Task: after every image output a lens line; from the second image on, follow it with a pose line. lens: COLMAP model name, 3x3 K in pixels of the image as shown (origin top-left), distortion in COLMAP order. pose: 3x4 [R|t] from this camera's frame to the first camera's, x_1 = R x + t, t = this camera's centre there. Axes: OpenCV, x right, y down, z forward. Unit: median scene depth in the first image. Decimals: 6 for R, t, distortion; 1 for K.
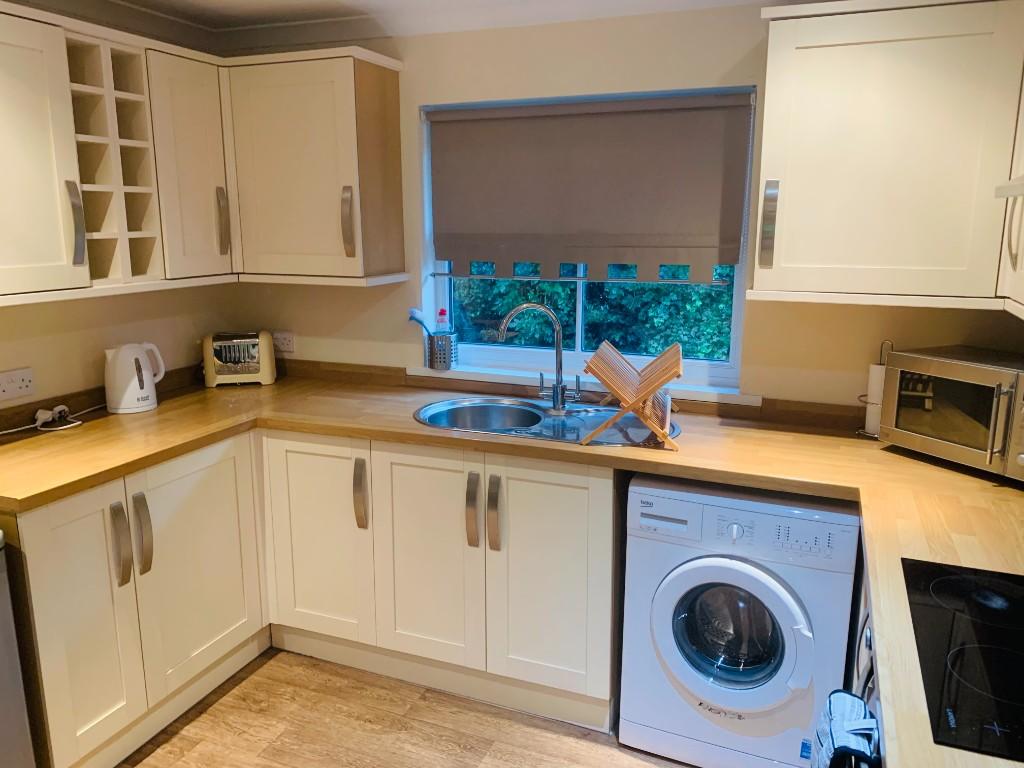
lens RADIAL K [[778.2, 0, 514.6], [0, 778.2, 379.0], [0, 0, 1]] dist [0.055836, -0.044084]
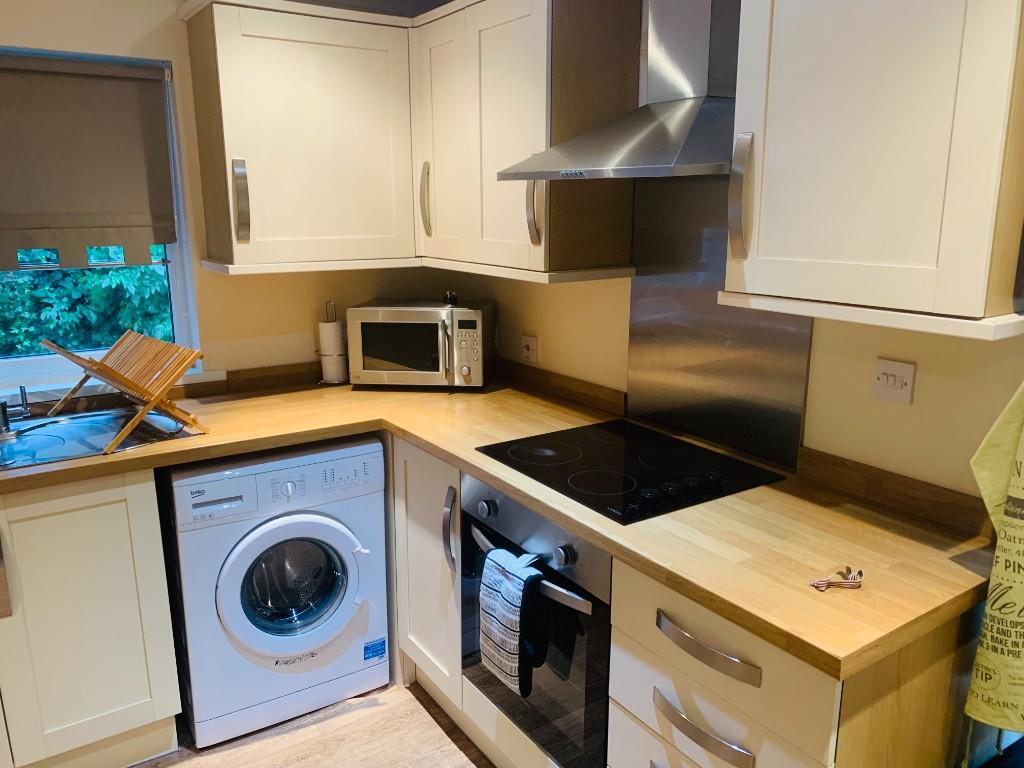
lens RADIAL K [[778.2, 0, 514.6], [0, 778.2, 379.0], [0, 0, 1]] dist [0.055836, -0.044084]
pose [[0.570597, -0.192712, 0.798299, -0.348818], [0.173309, 0.978441, 0.112324, -0.018906], [-0.802735, 0.074261, 0.591695, 0.099869]]
